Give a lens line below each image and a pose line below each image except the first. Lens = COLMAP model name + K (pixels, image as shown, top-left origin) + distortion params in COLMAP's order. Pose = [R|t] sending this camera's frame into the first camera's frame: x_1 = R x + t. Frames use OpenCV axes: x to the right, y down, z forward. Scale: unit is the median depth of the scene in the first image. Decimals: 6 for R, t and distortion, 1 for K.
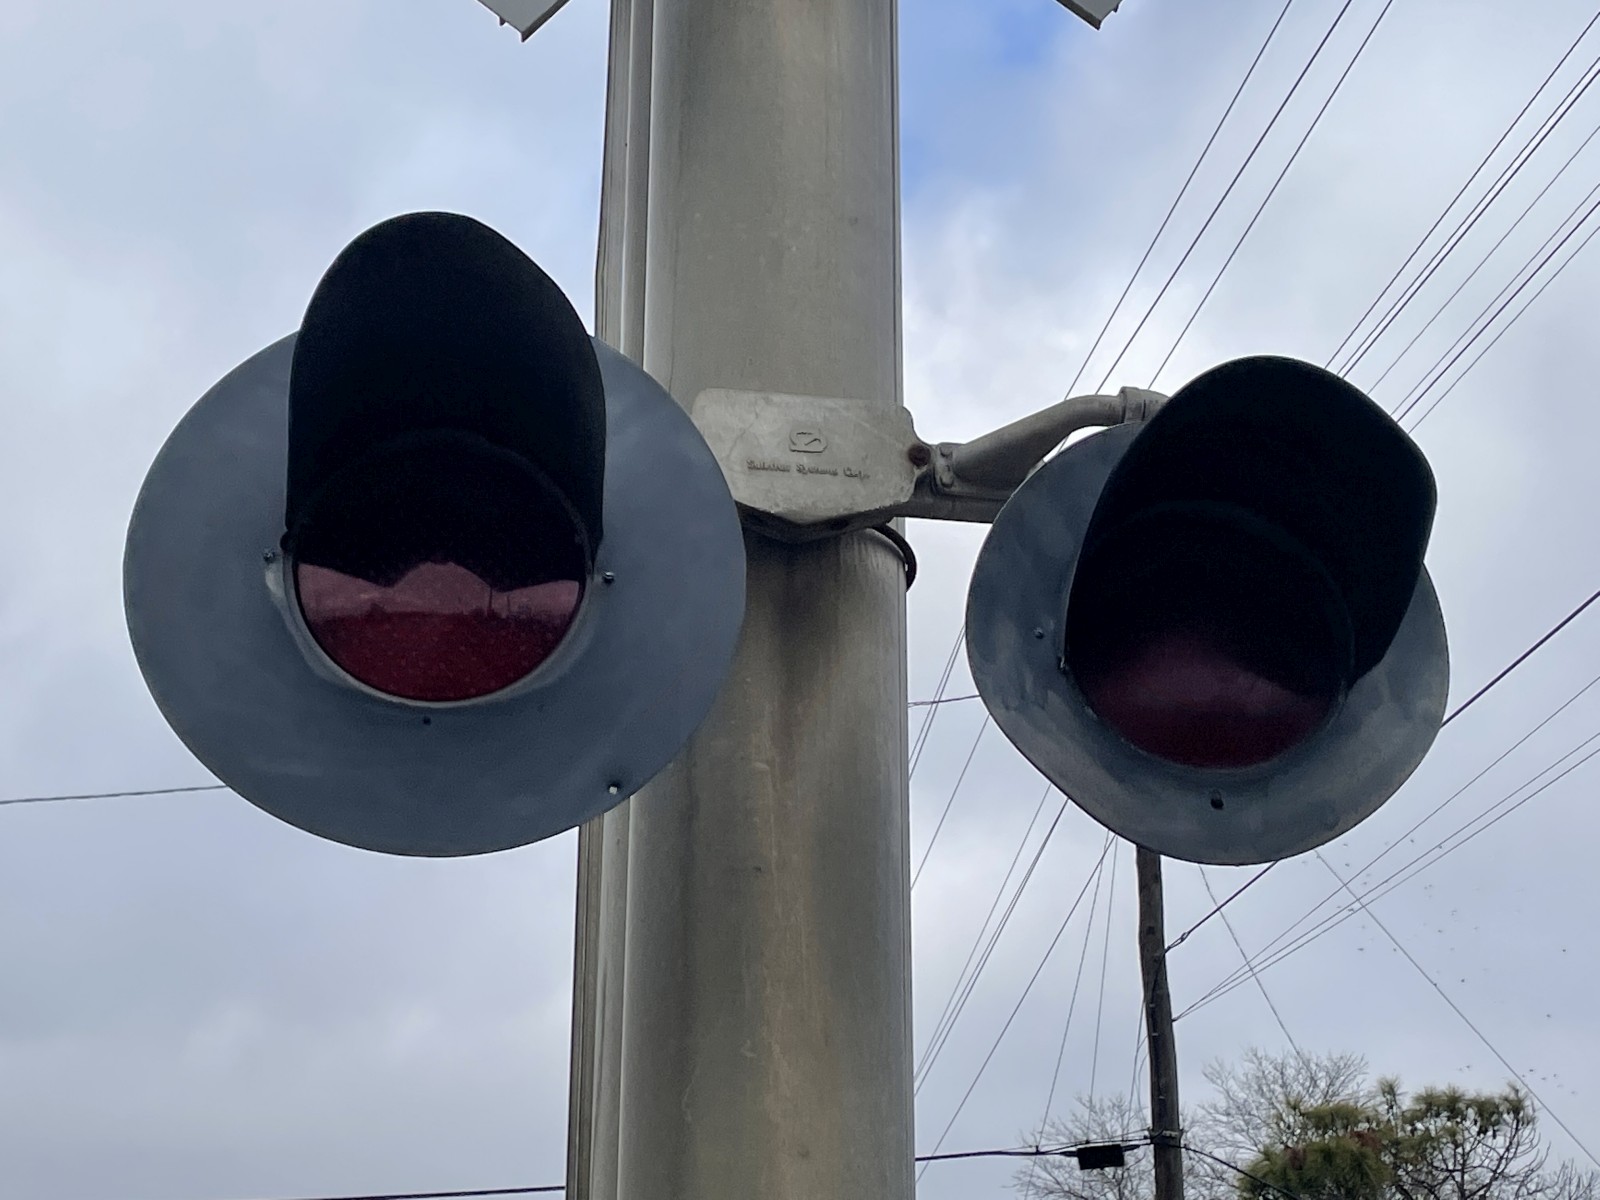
lens RADIAL K [[2793.8, 0, 797.2], [0, 2793.8, 596.8], [0, 0, 1]] dist [0.116041, -0.039705]
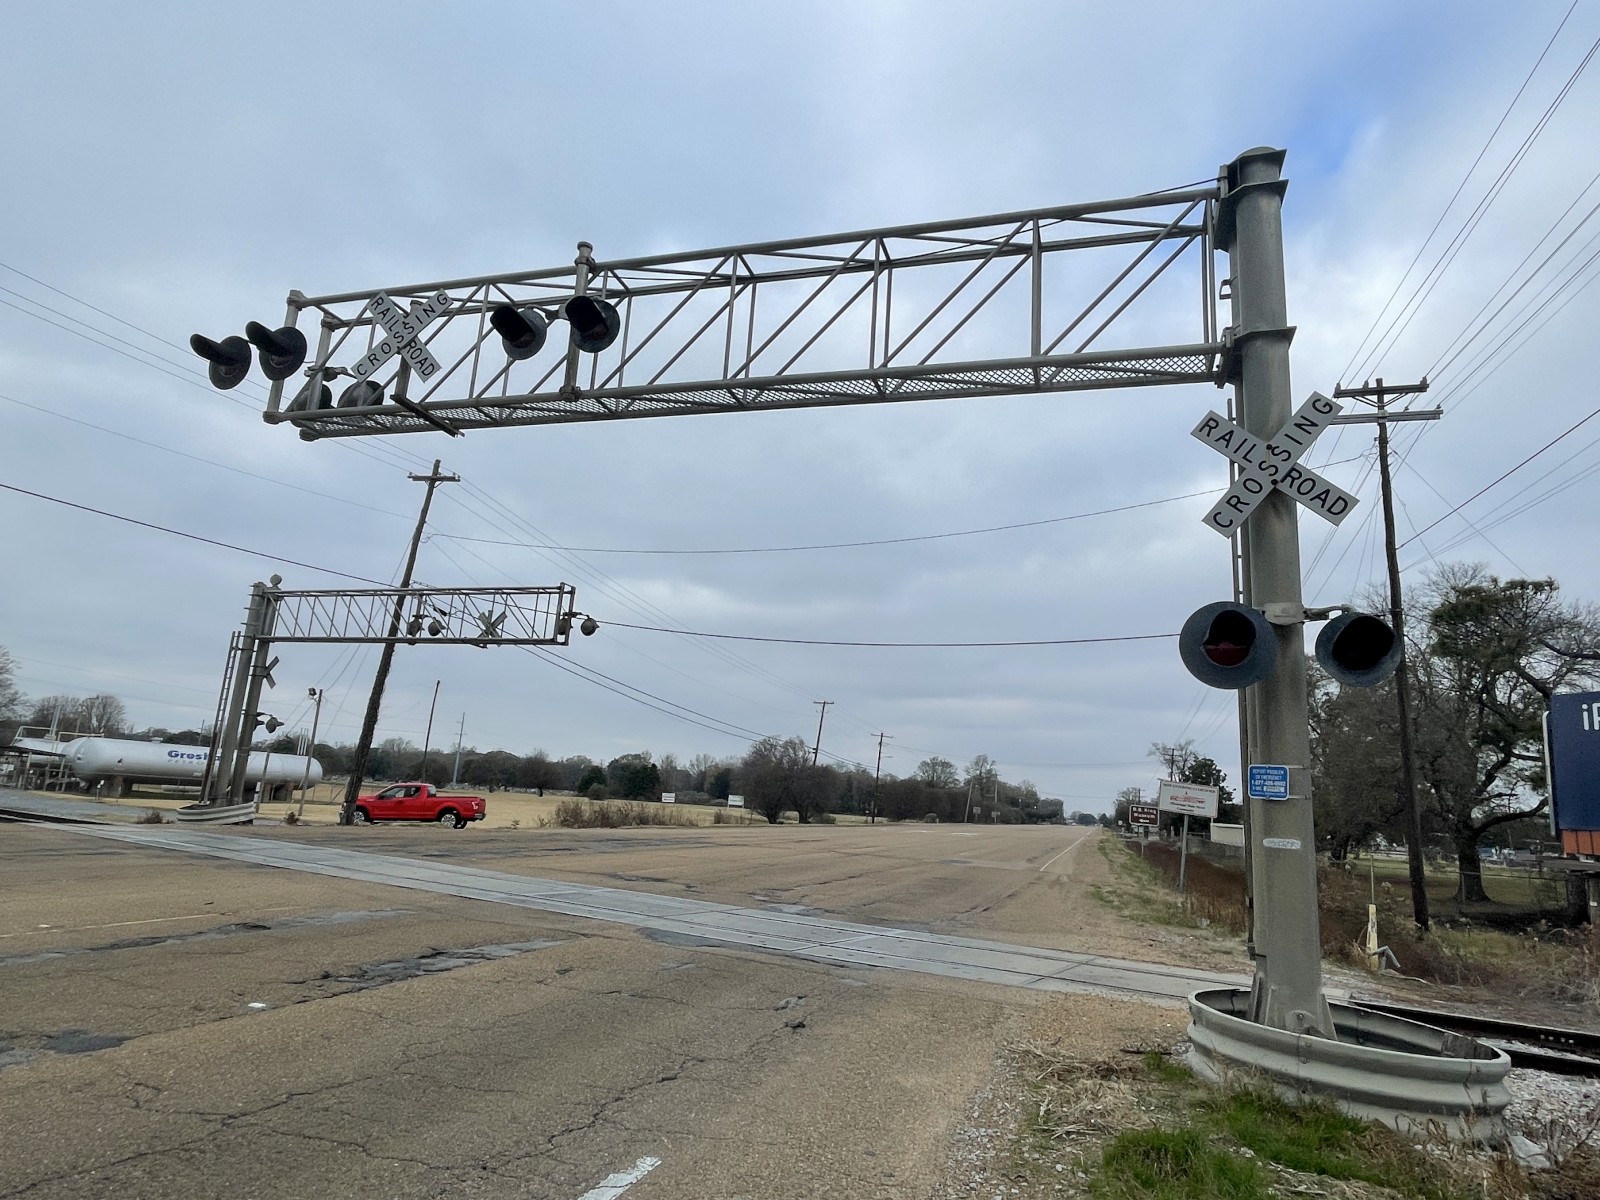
lens RADIAL K [[940.7, 0, 795.6], [0, 940.7, 599.4], [0, 0, 1]] dist [-0.002566, 0.000357]
pose [[0.898632, -0.044040, -0.436487, -0.004989], [0.128013, 0.977971, 0.164878, -0.046974], [0.419610, -0.204040, 0.884474, -0.108609]]
